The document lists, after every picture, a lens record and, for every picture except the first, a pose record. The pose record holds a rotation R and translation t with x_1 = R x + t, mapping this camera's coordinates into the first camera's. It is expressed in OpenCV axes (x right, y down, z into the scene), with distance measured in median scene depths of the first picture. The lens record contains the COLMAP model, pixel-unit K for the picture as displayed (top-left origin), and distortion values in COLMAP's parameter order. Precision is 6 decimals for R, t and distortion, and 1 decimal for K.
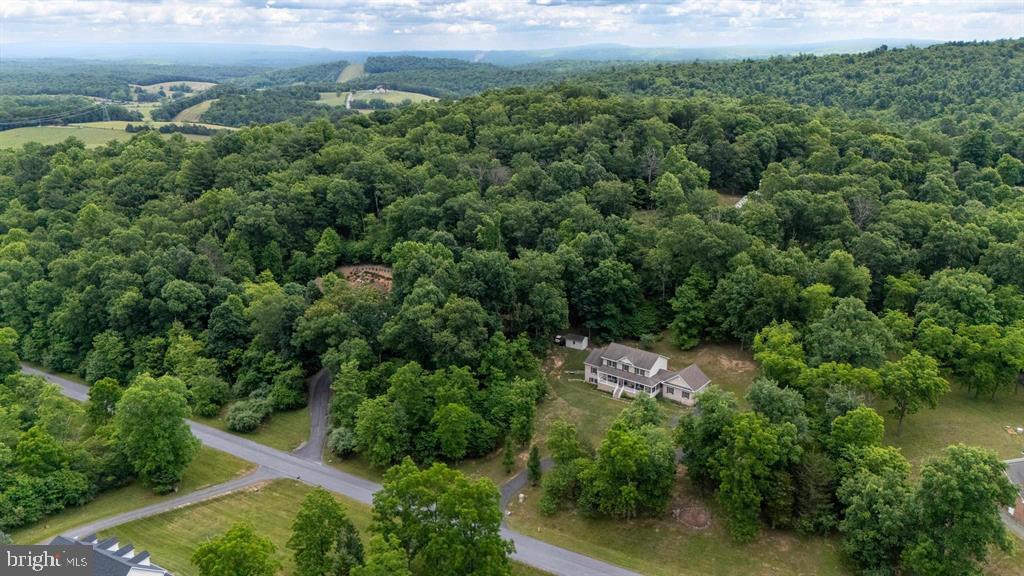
lens RADIAL K [[753.0, 0, 504.6], [0, 753.0, 279.8], [0, 0, 1]] dist [0.075455, -0.064982]
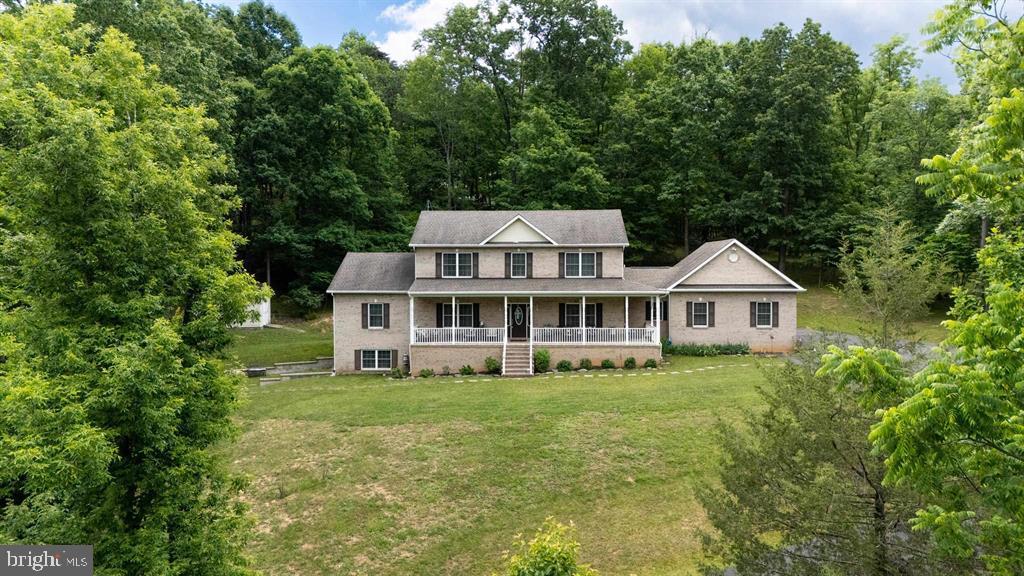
lens RADIAL K [[753.0, 0, 506.9], [0, 753.0, 292.6], [0, 0, 1]] dist [0.075455, -0.064982]
pose [[0.803193, -0.011810, 0.595602, 0.005359], [0.166593, 0.964366, -0.205536, 0.164870], [-0.571951, 0.264308, 0.776540, 0.750137]]
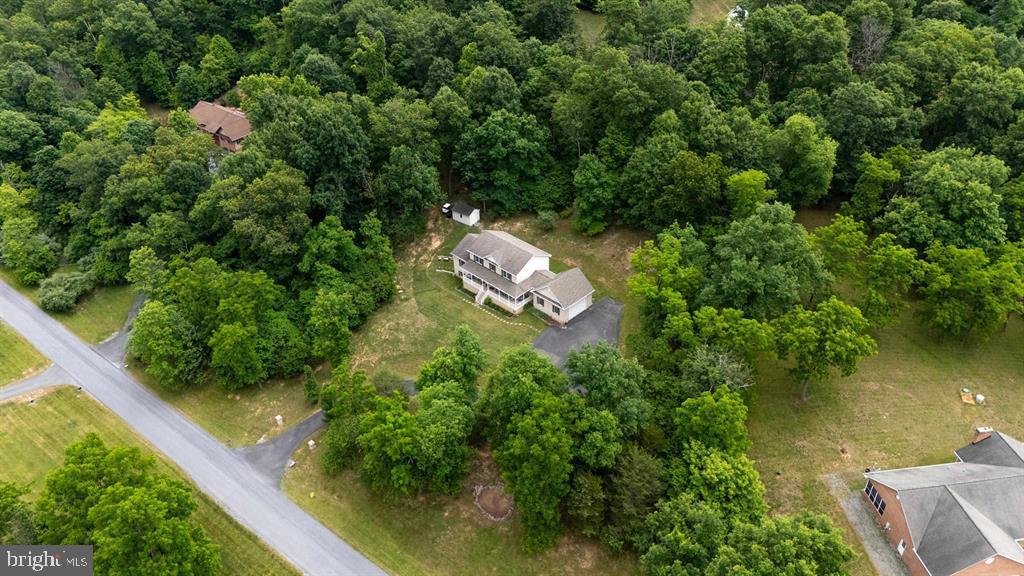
lens RADIAL K [[753.0, 0, 508.1], [0, 753.0, 290.9], [0, 0, 1]] dist [0.075455, -0.064982]
pose [[0.994428, 0.045477, -0.095105, 0.233665], [-0.013424, 0.949447, 0.313639, -0.096570], [0.104561, -0.310615, 0.944767, 0.241854]]
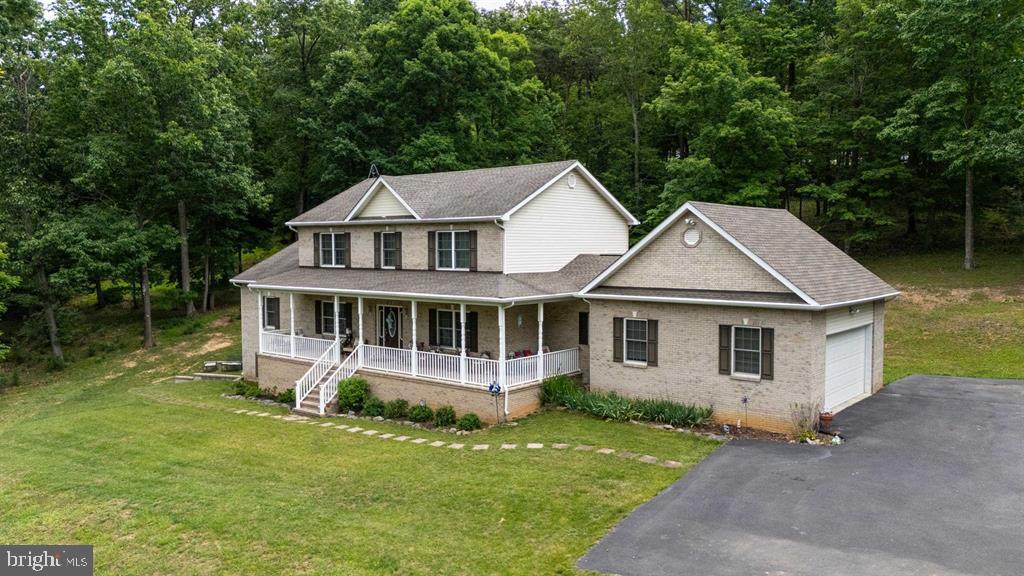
lens RADIAL K [[753.0, 0, 513.0], [0, 753.0, 288.9], [0, 0, 1]] dist [0.075455, -0.064982]
pose [[0.999873, 0.010606, -0.011897, 0.177856], [-0.013125, 0.971398, -0.237093, 0.154864], [0.009042, 0.237219, 0.971414, 0.773472]]
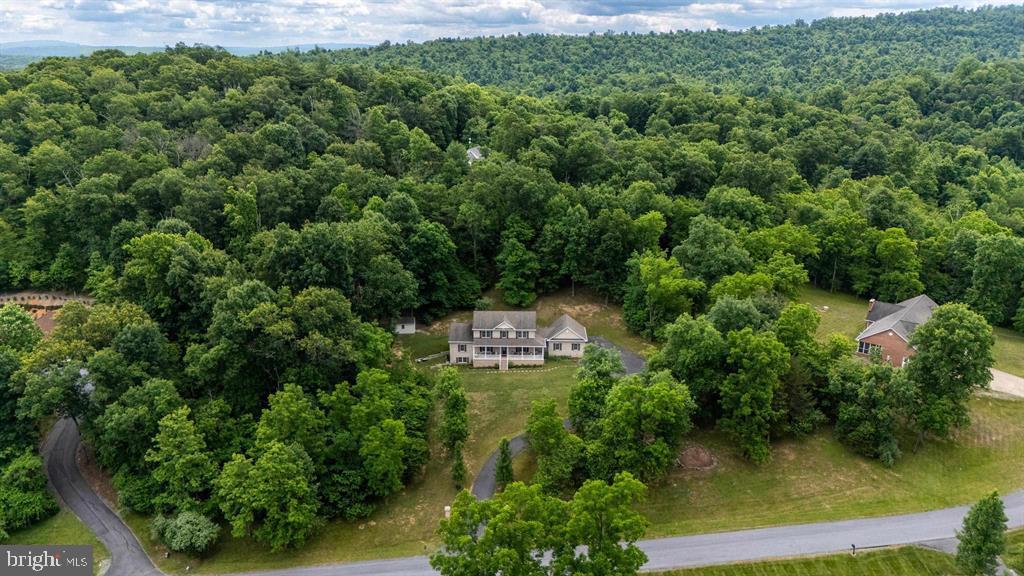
lens RADIAL K [[753.0, 0, 505.1], [0, 753.0, 288.7], [0, 0, 1]] dist [0.075455, -0.064982]
pose [[0.795727, -0.171672, 0.580816, -0.309300], [0.168119, 0.983909, 0.060489, 0.011733], [-0.581854, 0.049513, 0.811785, 0.272691]]
